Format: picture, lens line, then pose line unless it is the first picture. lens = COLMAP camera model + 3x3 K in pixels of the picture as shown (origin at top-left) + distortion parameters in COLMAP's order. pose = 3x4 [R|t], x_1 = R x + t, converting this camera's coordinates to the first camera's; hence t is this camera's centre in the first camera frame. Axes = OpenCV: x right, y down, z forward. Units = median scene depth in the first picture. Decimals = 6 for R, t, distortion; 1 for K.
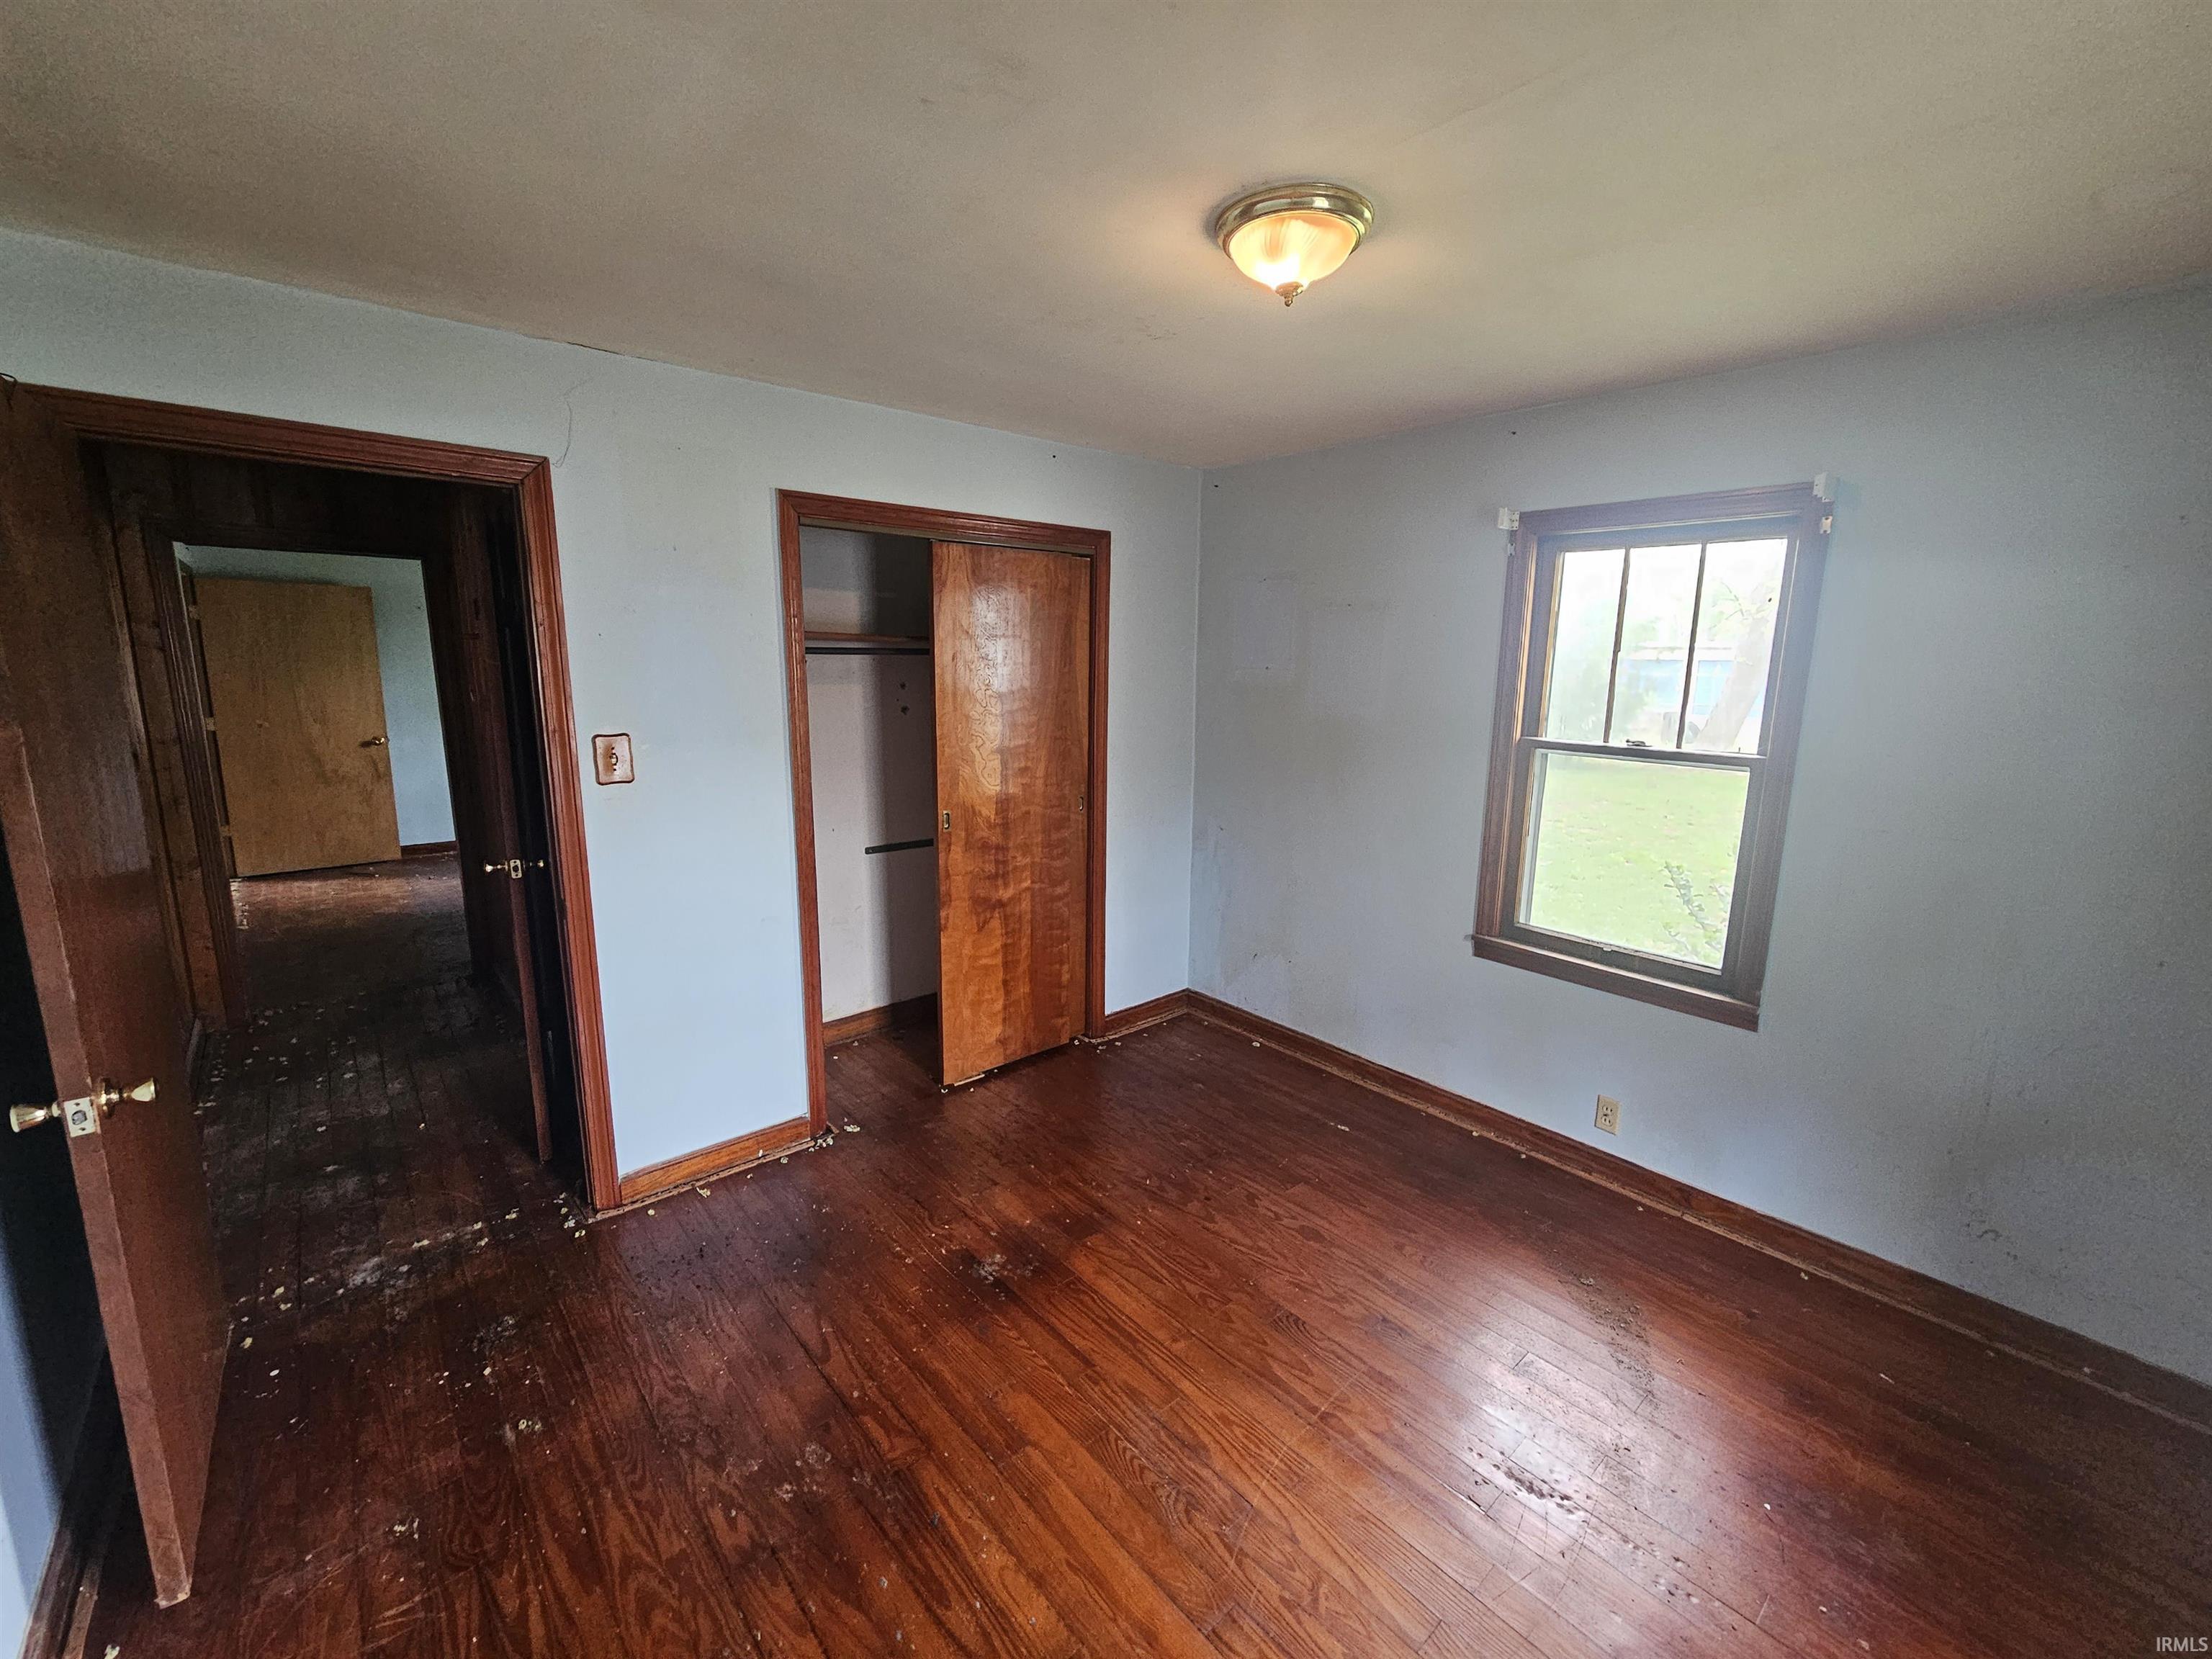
lens RADIAL K [[910.0, 0, 1116.5], [0, 910.0, 819.2], [0, 0, 1]] dist [0.002795, 0.000071]
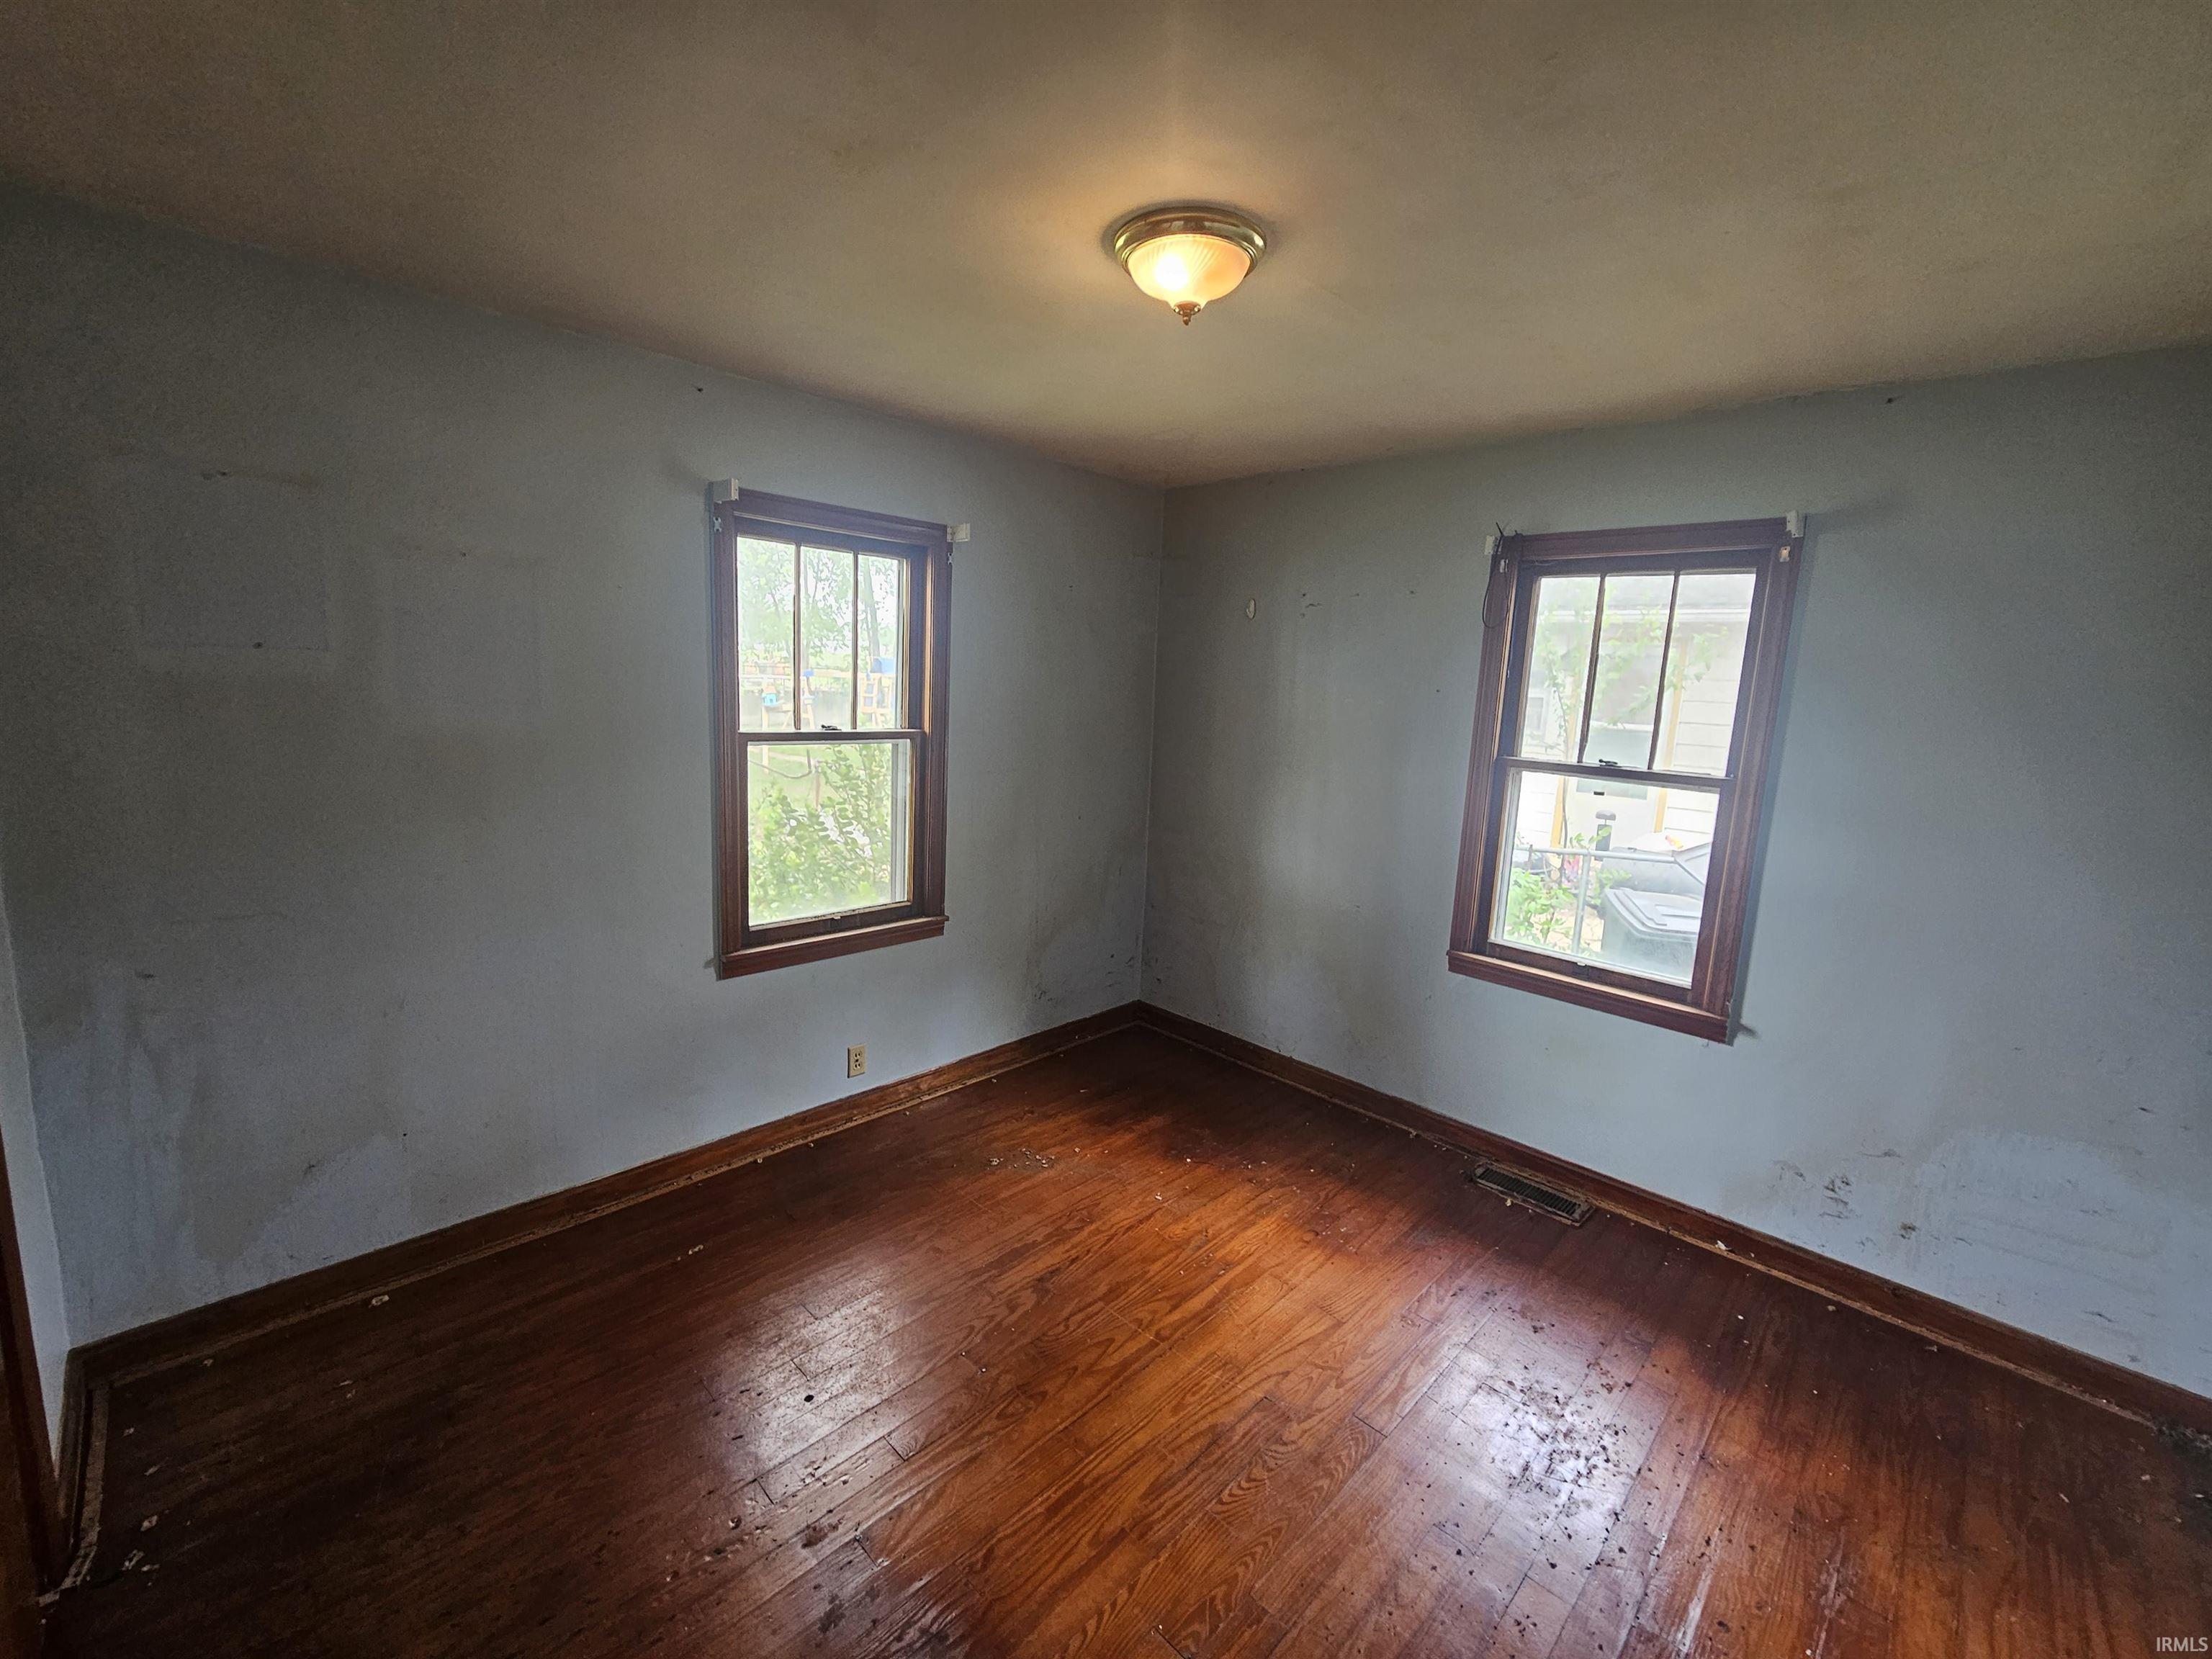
lens RADIAL K [[908.9, 0, 1112.1], [0, 908.9, 815.2], [0, 0, 1]] dist [0.003006, 0.000124]
pose [[-0.062835, -0.171617, 0.983158, -0.590293], [0.134698, 0.974633, 0.178737, -0.141180], [-0.988892, 0.143660, -0.038124, 0.781754]]
